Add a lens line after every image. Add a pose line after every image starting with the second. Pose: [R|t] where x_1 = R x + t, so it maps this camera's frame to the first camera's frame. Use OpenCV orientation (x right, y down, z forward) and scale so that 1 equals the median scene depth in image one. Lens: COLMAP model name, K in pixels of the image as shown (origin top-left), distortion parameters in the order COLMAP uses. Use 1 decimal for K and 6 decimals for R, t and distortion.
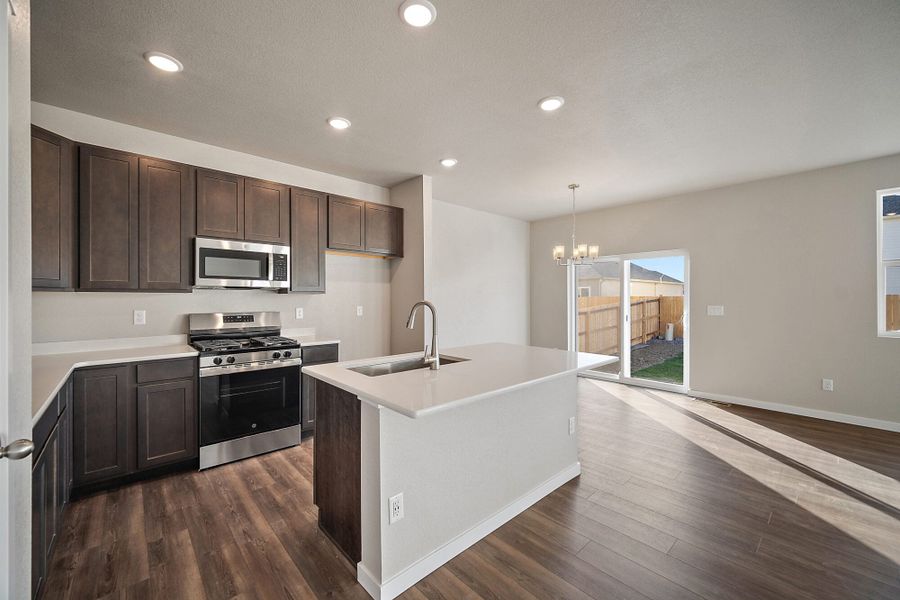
lens RADIAL K [[357.5, 0, 448.3], [0, 357.5, 297.2], [0, 0, 1]] dist [0.000806, 0.000163]
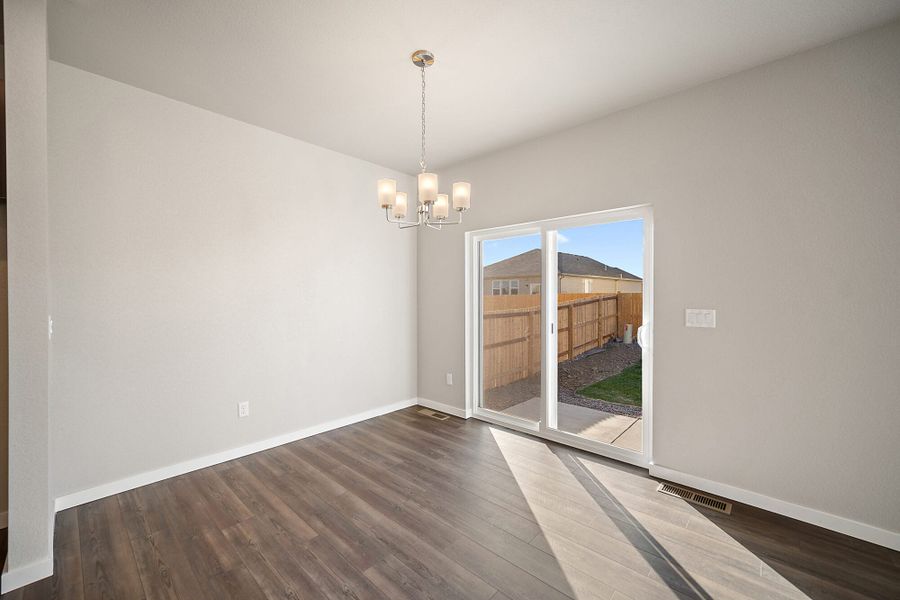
lens RADIAL K [[358.7, 0, 450.5], [0, 358.7, 291.8], [0, 0, 1]] dist [-0.001155, 0.000370]
pose [[0.996008, 0.003228, 0.089207, 0.289619], [-0.002771, 0.999982, -0.005247, -0.000031], [-0.089222, 0.004978, 0.995999, 0.440771]]
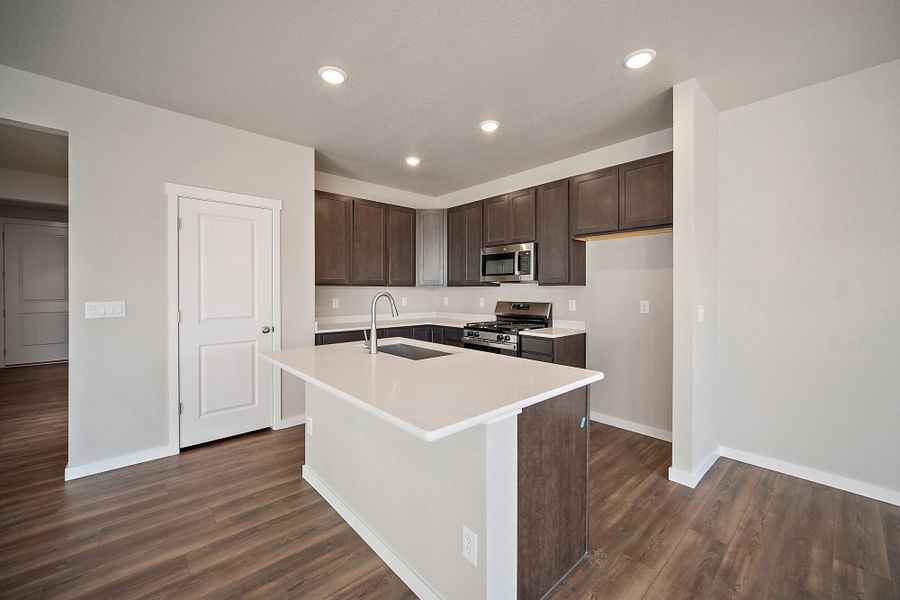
lens RADIAL K [[358.7, 0, 450.5], [0, 358.7, 291.8], [0, 0, 1]] dist [-0.001155, 0.000370]
pose [[-0.001845, 0.004903, -0.999986, 0.425247], [0.002443, 0.999985, 0.004899, 0.001038], [0.999995, -0.002434, -0.001857, 0.490643]]
